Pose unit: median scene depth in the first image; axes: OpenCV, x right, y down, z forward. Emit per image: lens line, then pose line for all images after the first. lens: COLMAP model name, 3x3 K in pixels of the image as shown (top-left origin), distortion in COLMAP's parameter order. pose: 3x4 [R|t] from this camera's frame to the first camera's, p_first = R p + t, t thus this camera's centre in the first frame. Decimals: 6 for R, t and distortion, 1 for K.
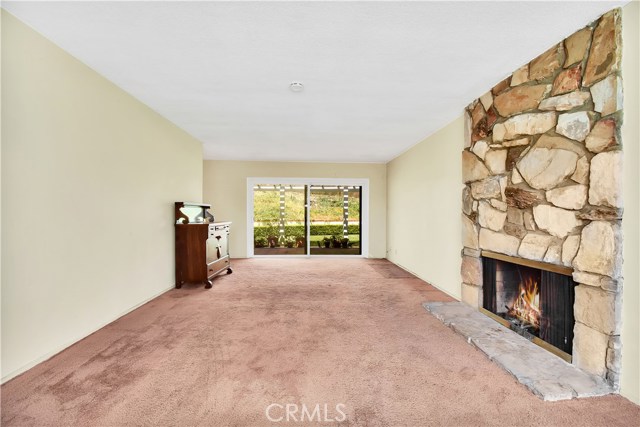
lens RADIAL K [[297.3, 0, 327.3], [0, 297.3, 214.8], [0, 0, 1]] dist [0.030166, -0.026325]
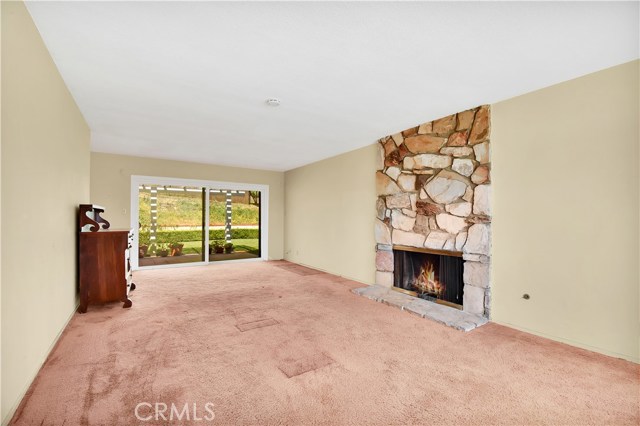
lens RADIAL K [[290.8, 0, 333.3], [0, 290.8, 214.1], [0, 0, 1]] dist [0.031494, -0.024125]
pose [[0.859134, 0.007429, 0.511698, -0.480935], [0.000581, 0.999880, -0.015493, -0.005832], [-0.511751, 0.013608, 0.859026, -0.023481]]
